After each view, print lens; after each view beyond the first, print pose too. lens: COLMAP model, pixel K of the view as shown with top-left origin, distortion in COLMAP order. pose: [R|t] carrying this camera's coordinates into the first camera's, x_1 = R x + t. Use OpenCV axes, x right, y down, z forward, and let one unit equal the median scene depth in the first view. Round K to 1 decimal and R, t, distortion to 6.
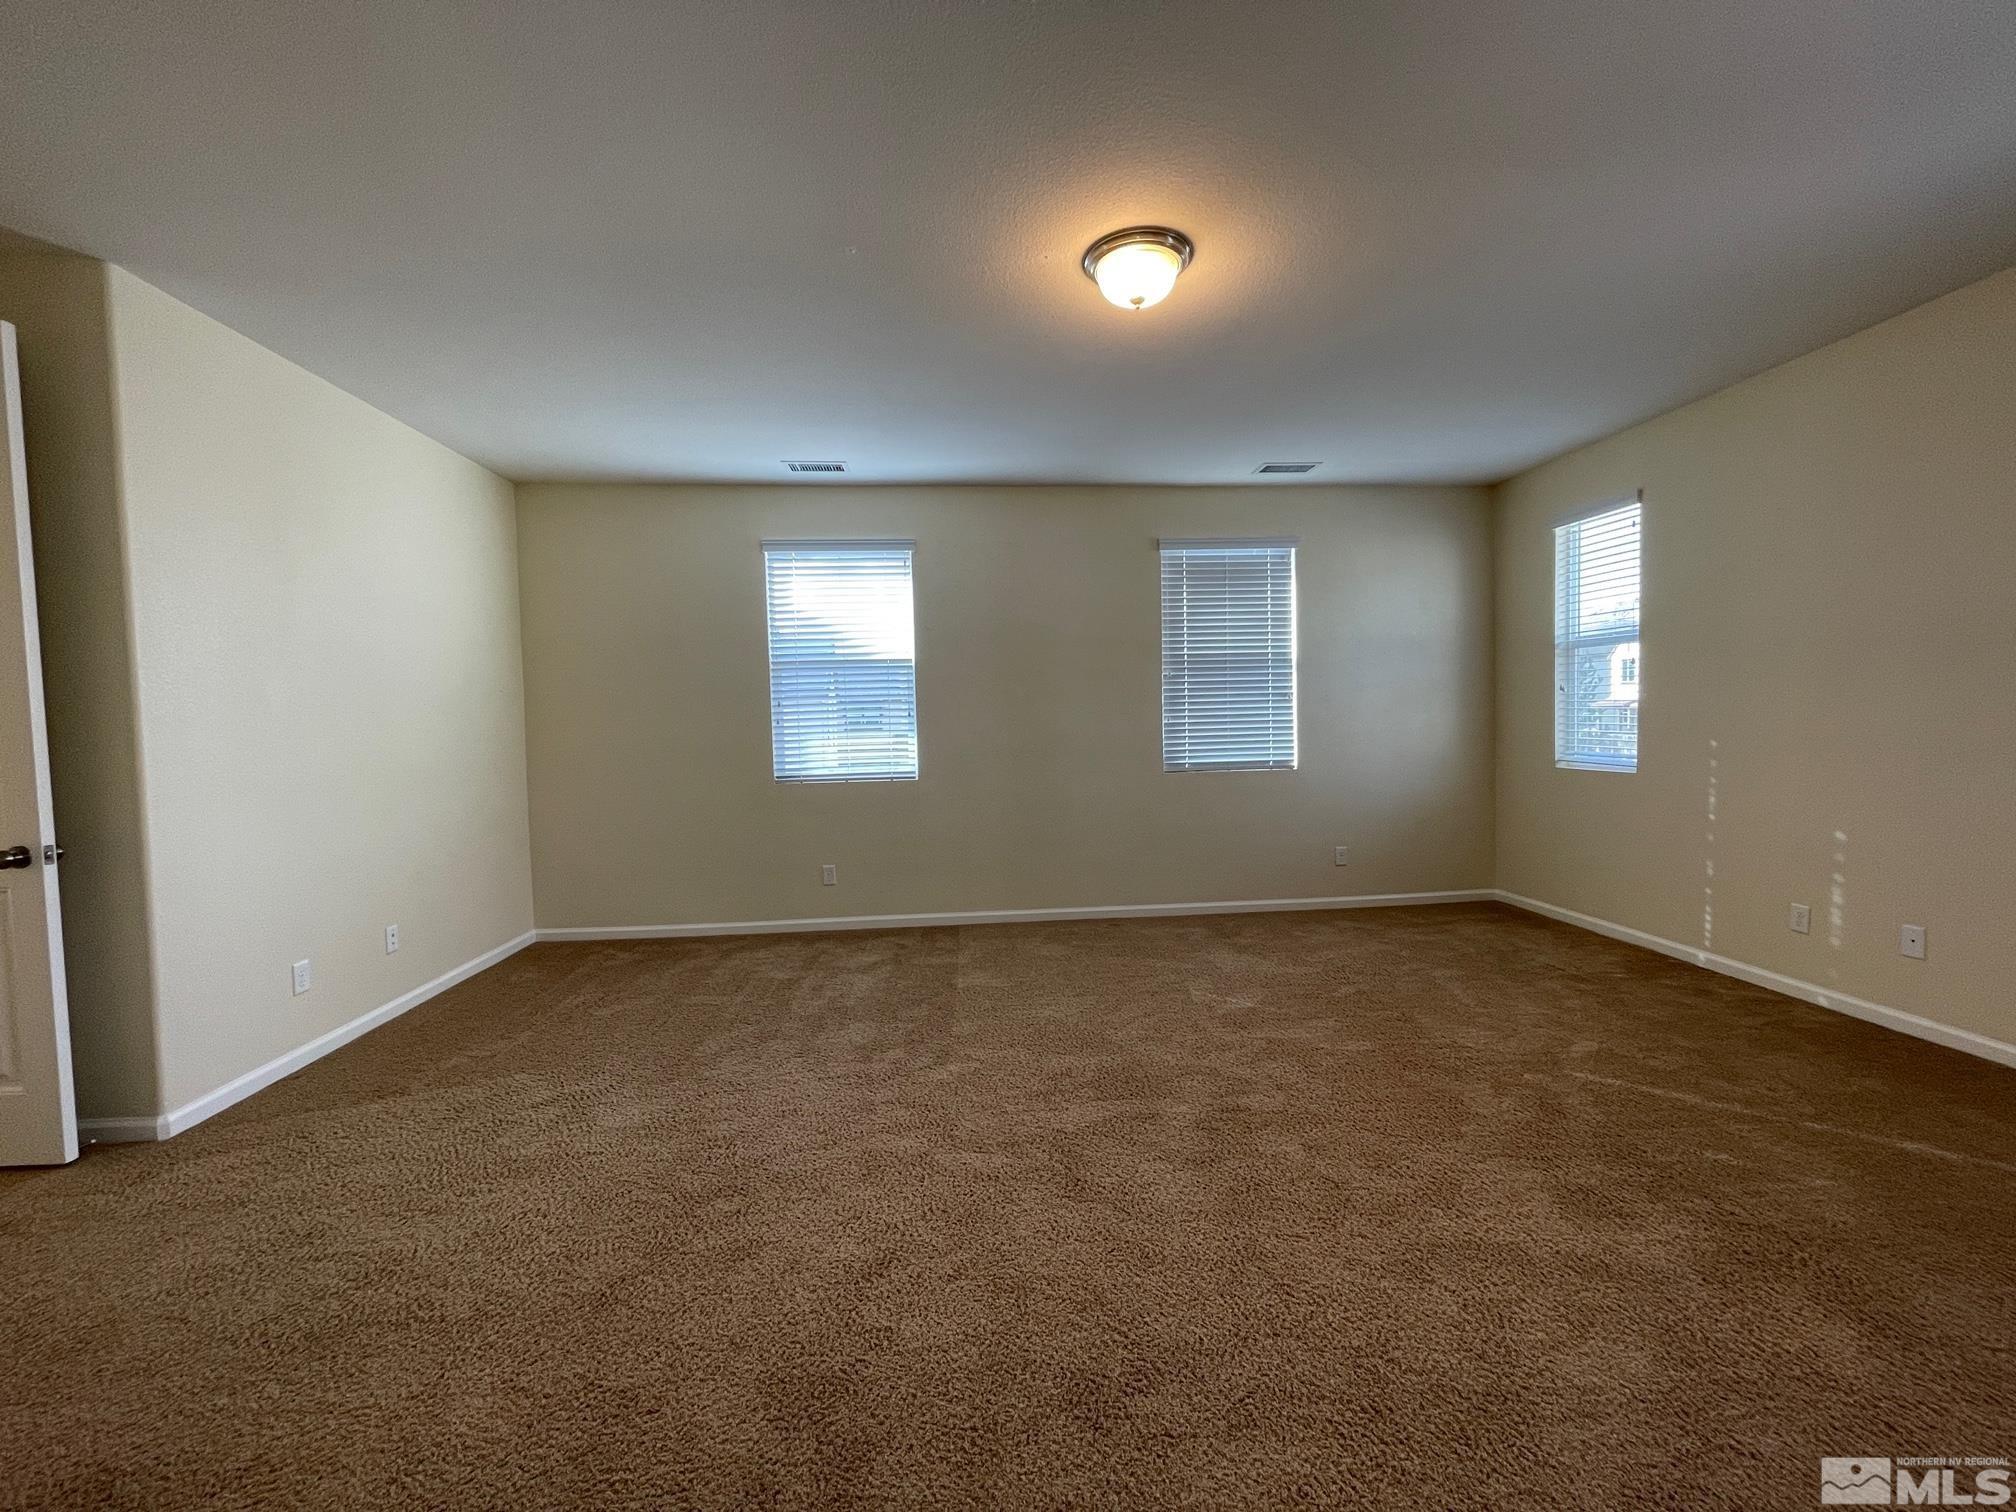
lens RADIAL K [[805.1, 0, 1012.5], [0, 805.1, 754.5], [0, 0, 1]] dist [-0.001953, 0.000227]
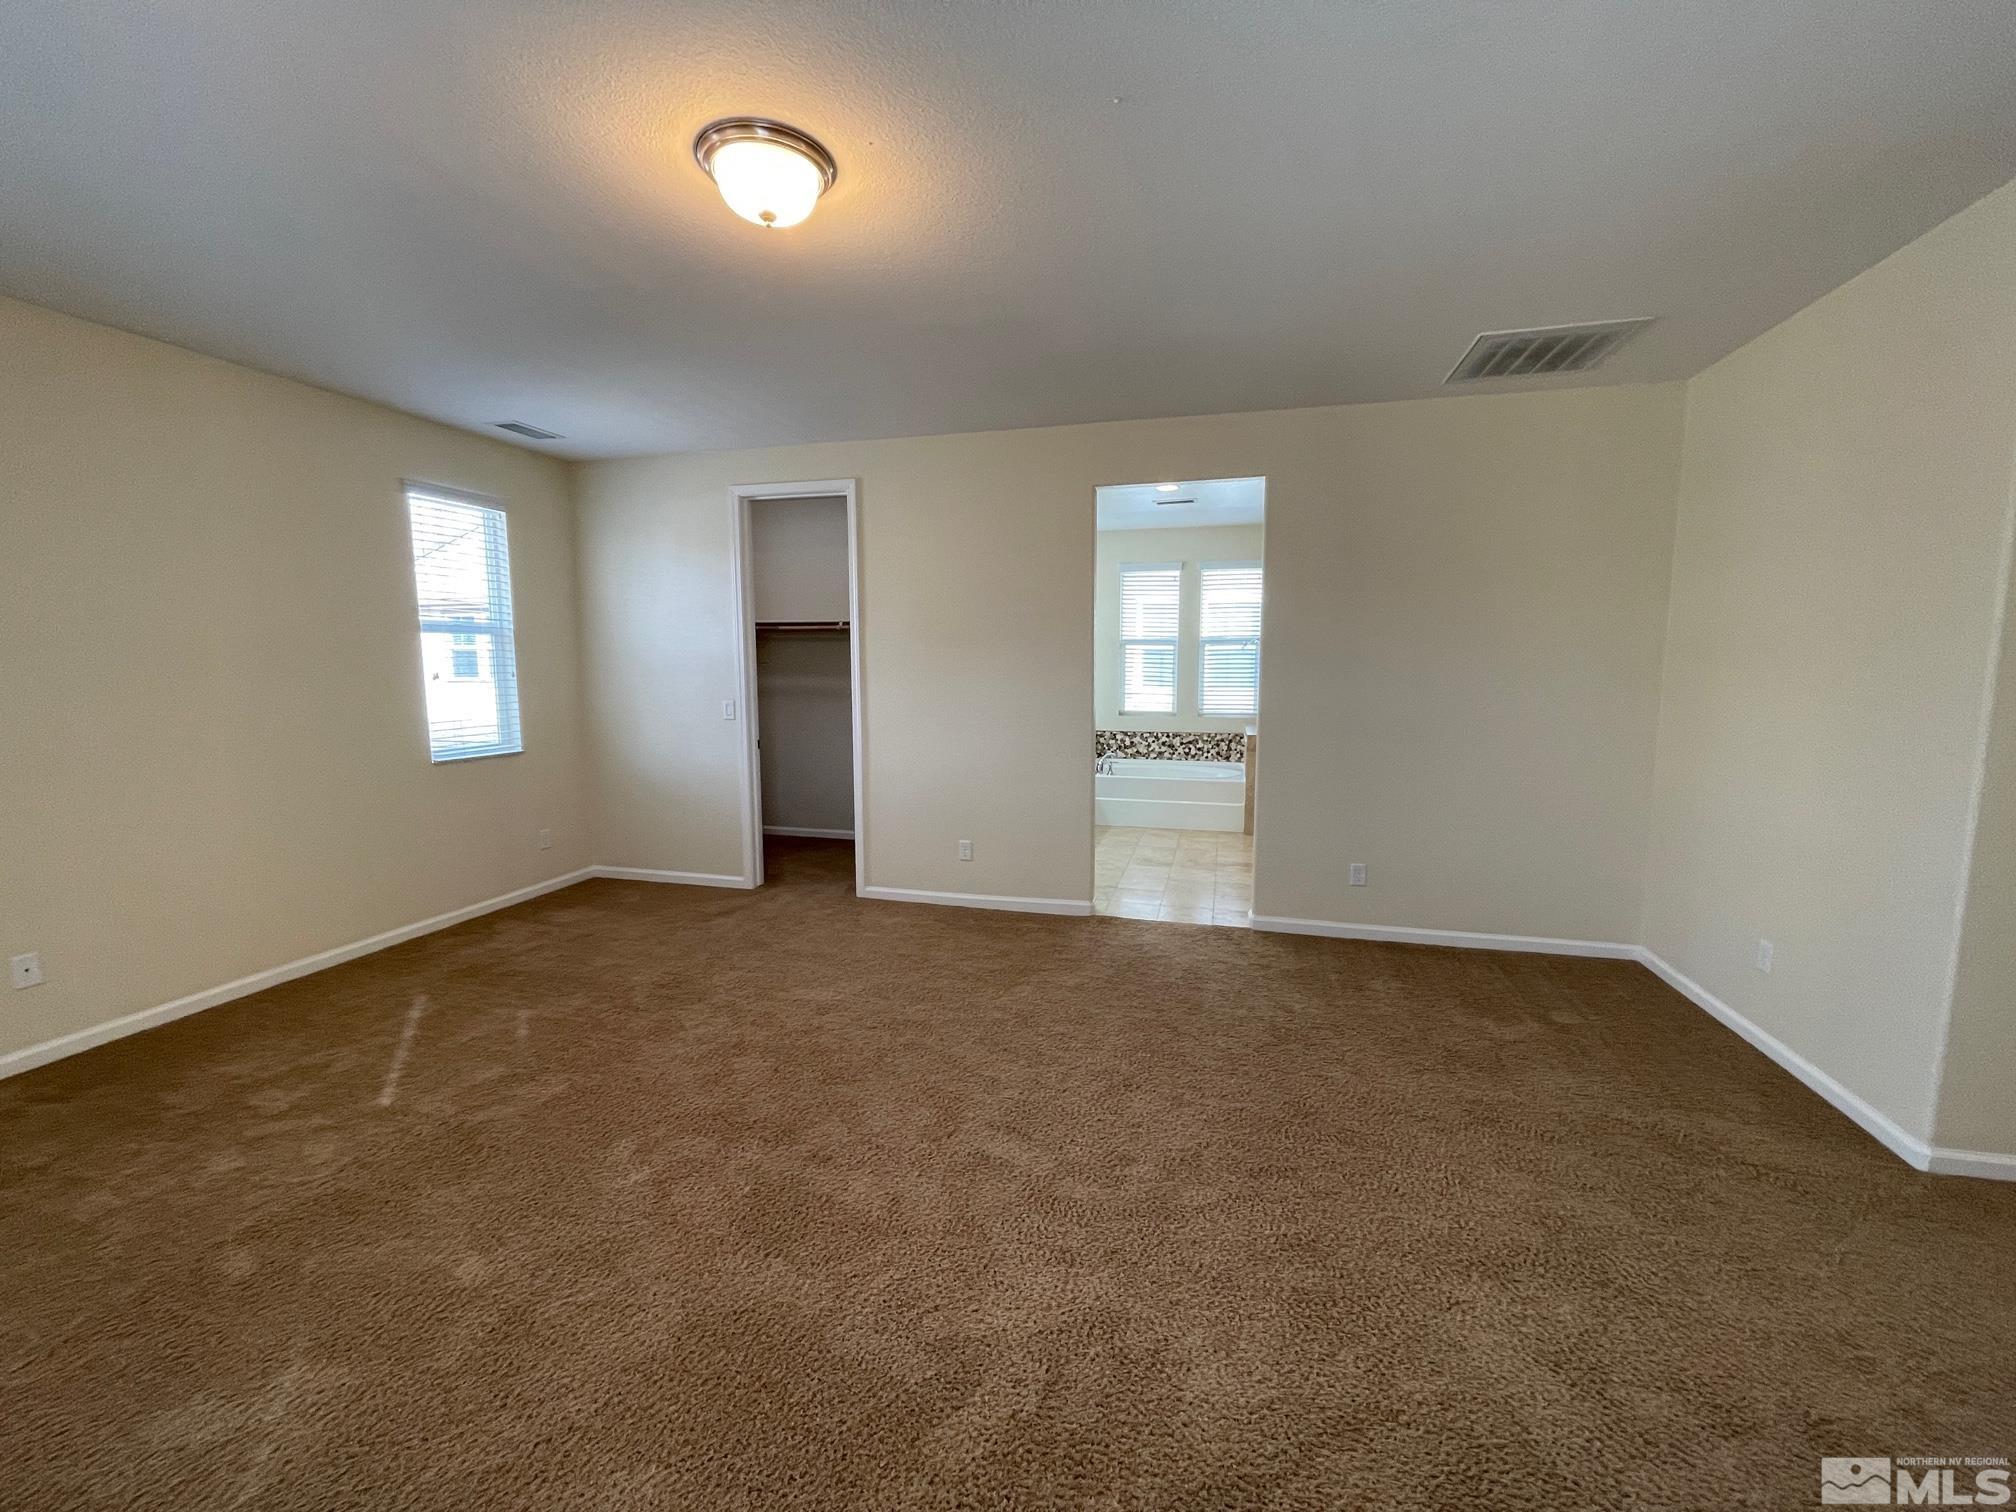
lens RADIAL K [[805.1, 0, 1012.5], [0, 805.1, 754.5], [0, 0, 1]] dist [-0.001953, 0.000227]
pose [[-0.940259, -0.018395, 0.339963, -0.353424], [0.036883, 0.987159, 0.155425, -0.151309], [-0.338456, 0.158678, -0.927507, 1.744735]]
